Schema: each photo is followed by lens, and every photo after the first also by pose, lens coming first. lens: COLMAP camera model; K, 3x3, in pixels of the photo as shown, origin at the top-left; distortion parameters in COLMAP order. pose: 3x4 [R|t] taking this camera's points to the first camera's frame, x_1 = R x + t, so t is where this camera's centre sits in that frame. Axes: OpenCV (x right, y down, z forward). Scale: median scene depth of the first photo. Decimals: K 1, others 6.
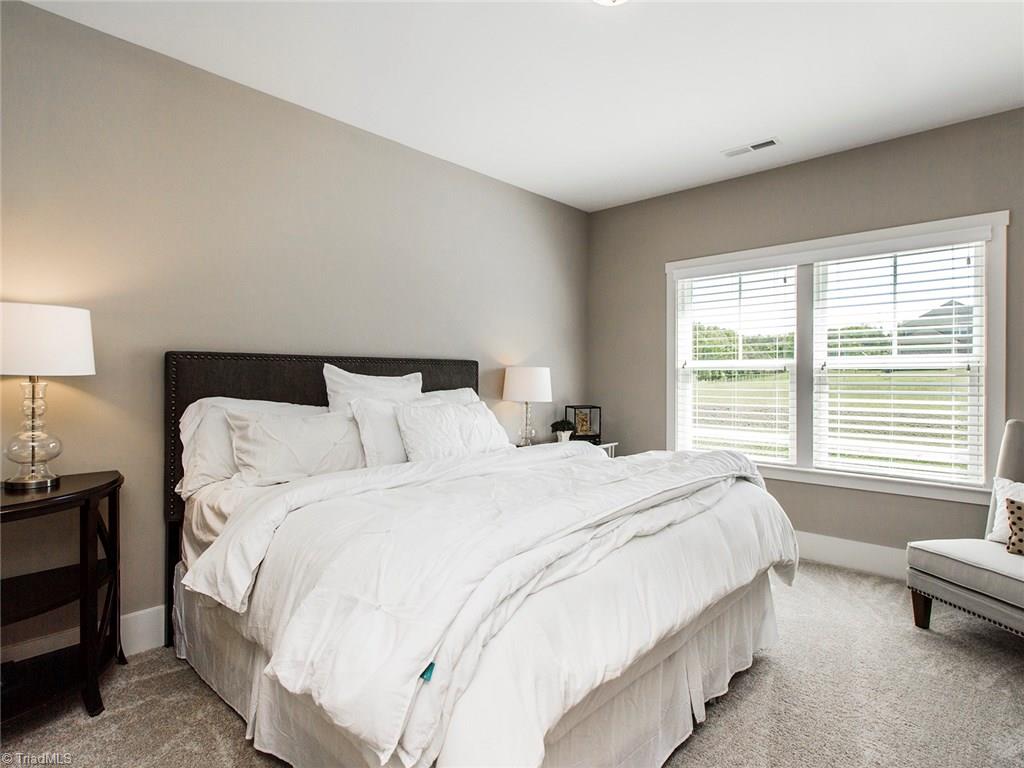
lens RADIAL K [[540.0, 0, 512.0], [0, 540.0, 384.0], [0, 0, 1]] dist [-0.002232, -0.000291]
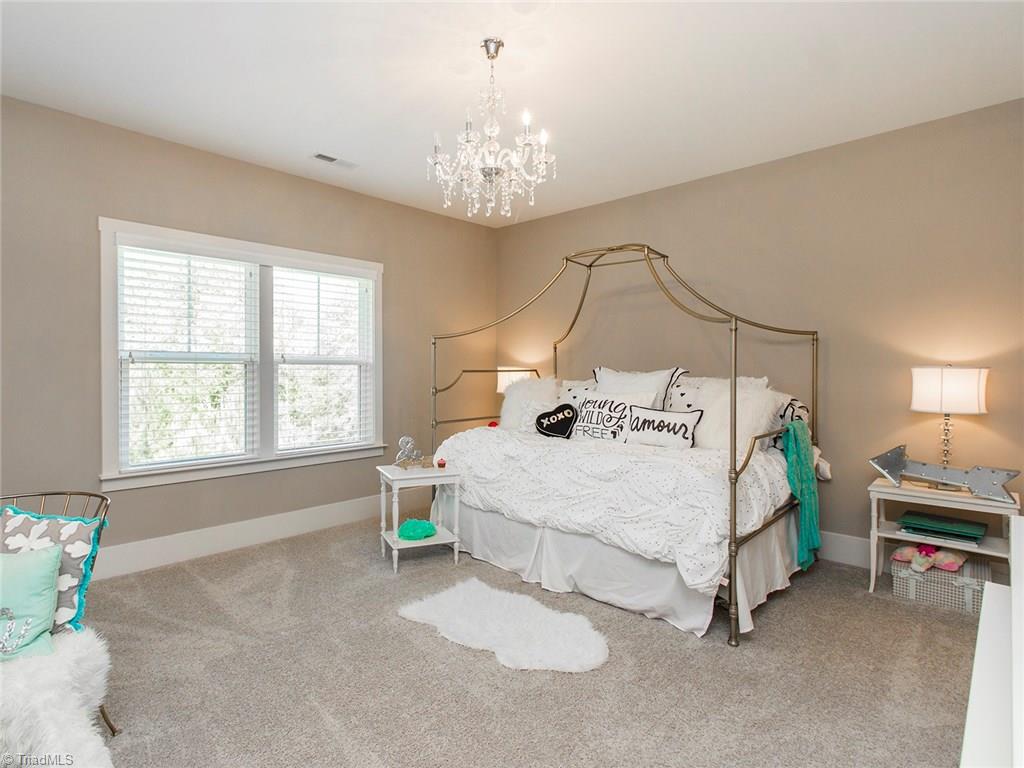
lens RADIAL K [[540.0, 0, 512.0], [0, 540.0, 384.0], [0, 0, 1]] dist [-0.002232, -0.000291]
pose [[-0.001508, -0.030942, 0.999520, -0.522741], [0.007408, 0.999493, 0.030952, -0.019177], [-0.999971, 0.007451, -0.001278, 0.525181]]
